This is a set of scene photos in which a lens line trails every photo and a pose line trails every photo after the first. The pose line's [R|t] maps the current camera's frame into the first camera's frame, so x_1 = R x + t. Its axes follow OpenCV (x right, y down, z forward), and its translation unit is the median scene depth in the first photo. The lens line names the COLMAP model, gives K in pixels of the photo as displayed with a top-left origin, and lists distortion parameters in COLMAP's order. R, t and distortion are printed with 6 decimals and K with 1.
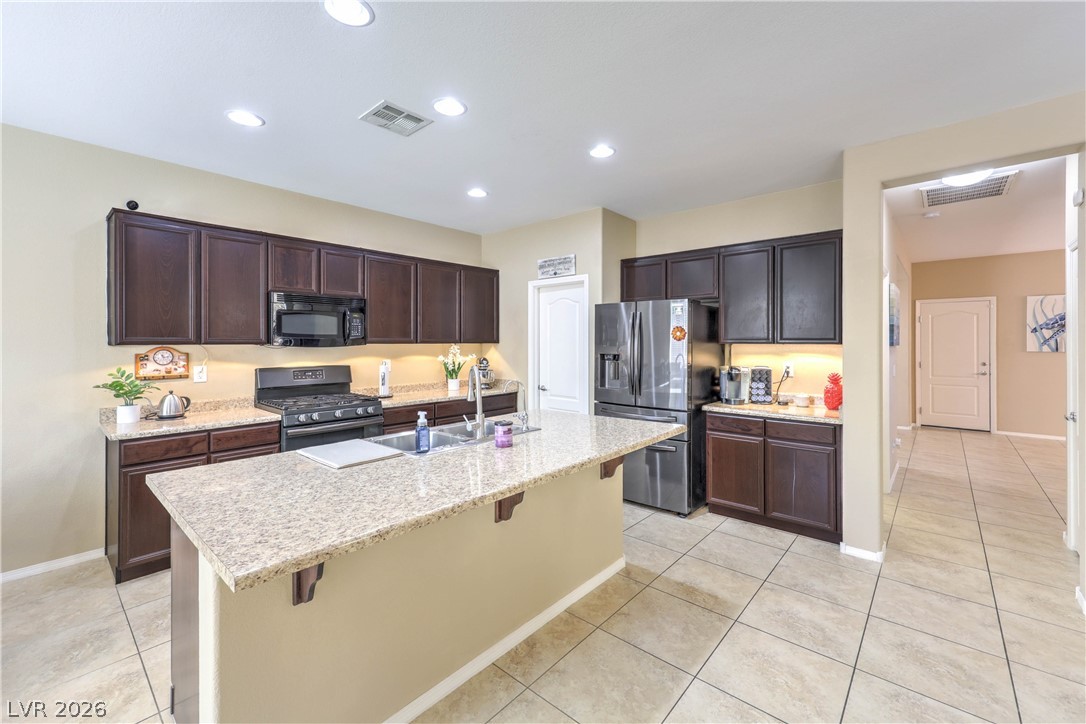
lens RADIAL K [[442.8, 0, 556.3], [0, 442.8, 342.5], [0, 0, 1]] dist [0.000715, 0.000451]
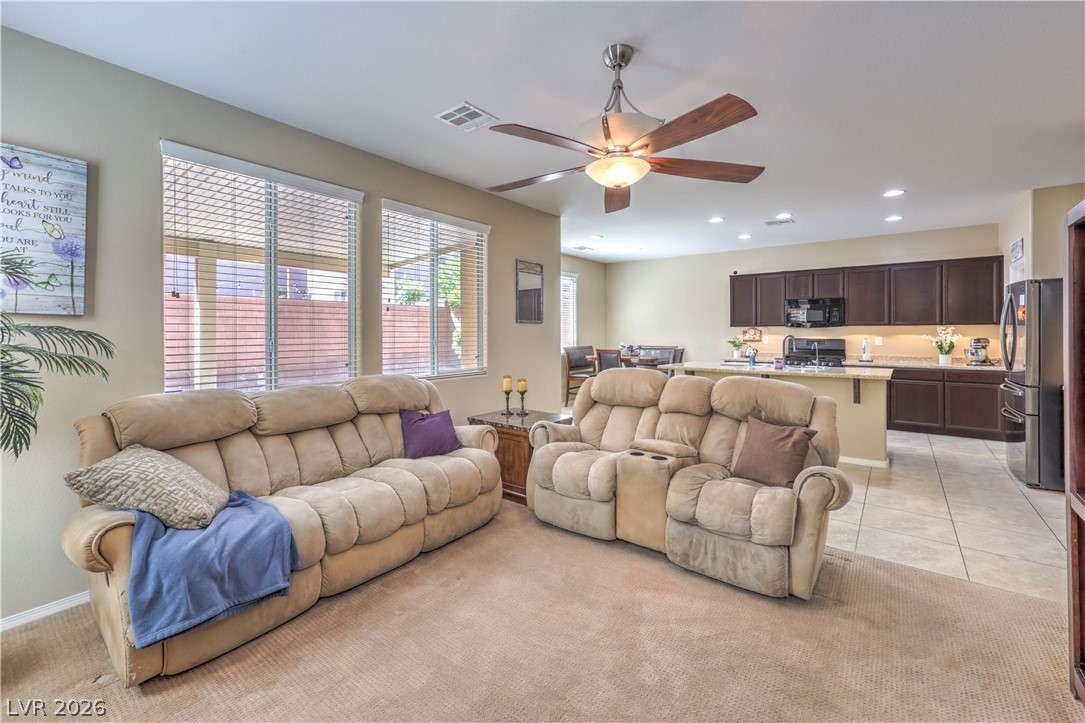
lens RADIAL K [[447.2, 0, 543.2], [0, 447.2, 330.2], [0, 0, 1]] dist [0.000197, 0.000003]
pose [[0.050358, 0.001426, -0.998730, 1.454463], [0.002205, 0.999996, 0.001539, 0.017941], [0.998729, -0.002280, 0.050354, -0.233846]]
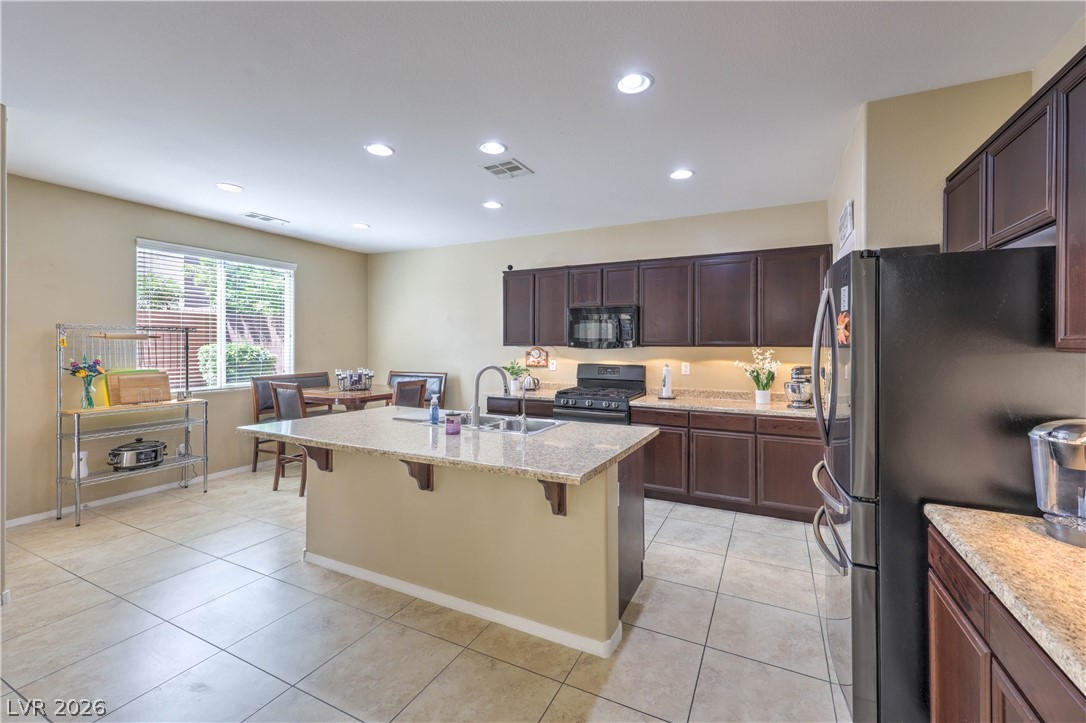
lens RADIAL K [[442.8, 0, 556.3], [0, 442.8, 342.0], [0, 0, 1]] dist [0.000715, 0.000451]
pose [[0.260320, -0.003371, -0.965517, 0.732933], [-0.003510, 0.999984, -0.004438, -0.002912], [0.965516, 0.004544, 0.260304, 0.649518]]
